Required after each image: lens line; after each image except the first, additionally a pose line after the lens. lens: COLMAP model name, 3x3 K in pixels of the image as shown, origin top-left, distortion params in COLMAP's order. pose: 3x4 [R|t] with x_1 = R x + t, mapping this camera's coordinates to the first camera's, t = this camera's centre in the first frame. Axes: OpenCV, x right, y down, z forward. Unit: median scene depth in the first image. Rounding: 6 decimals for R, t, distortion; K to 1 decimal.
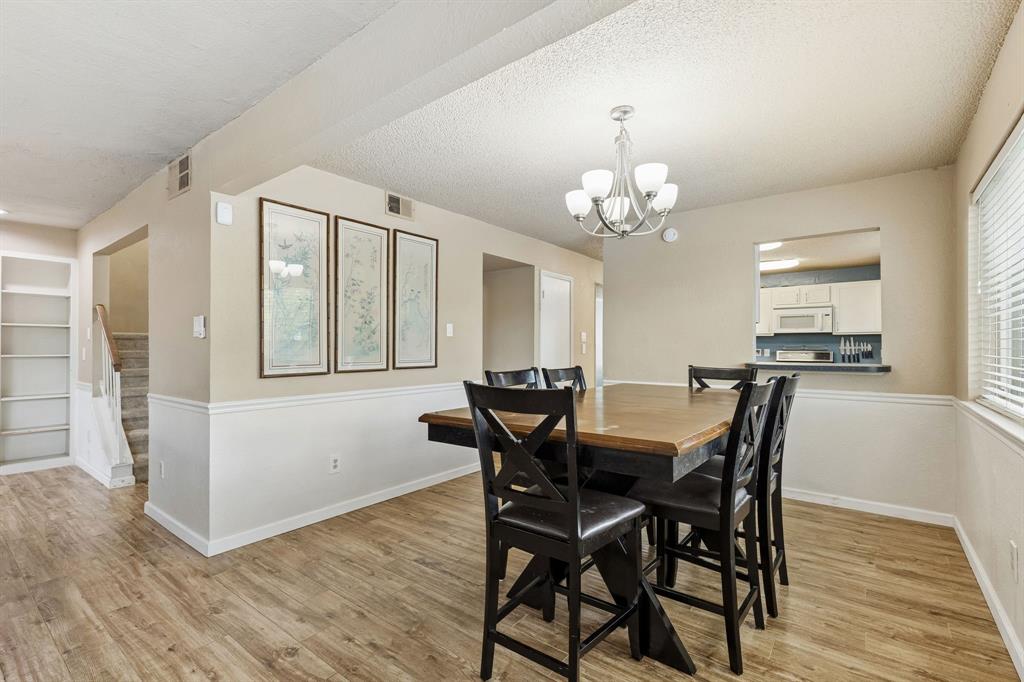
lens RADIAL K [[459.5, 0, 507.2], [0, 459.5, 346.2], [0, 0, 1]] dist [0.002839, -0.000384]
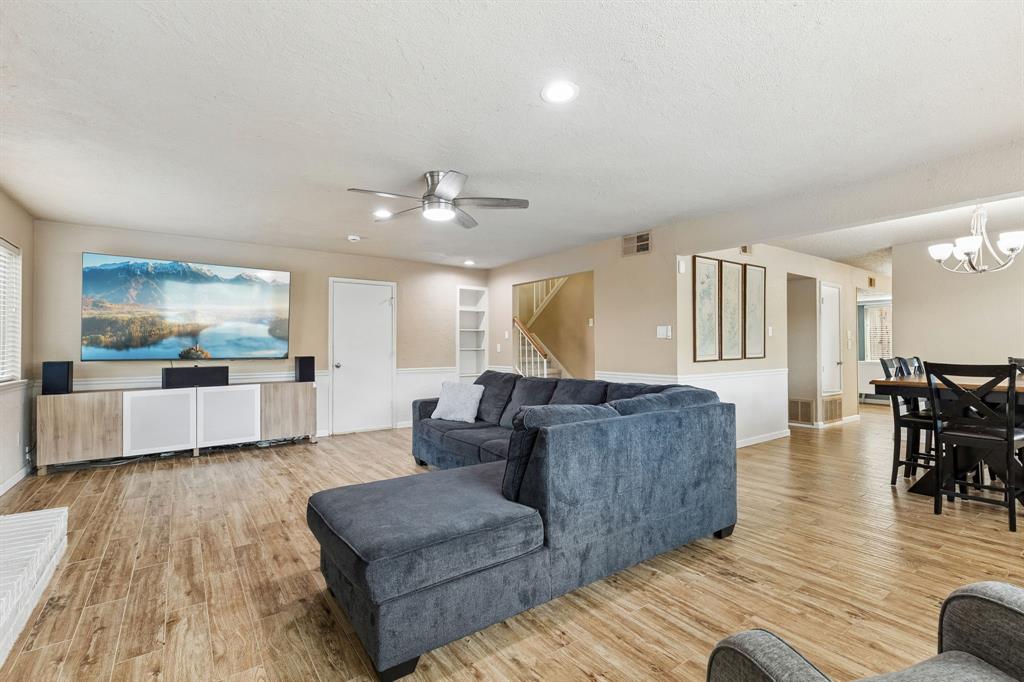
lens RADIAL K [[453.9, 0, 512.0], [0, 453.9, 341.0], [0, 0, 1]] dist [0.001548, 0.000104]
pose [[0.958348, -0.001268, -0.285601, -0.700281], [0.001170, 0.999999, -0.000516, -0.009114], [0.285602, 0.000160, 0.958348, -0.779872]]
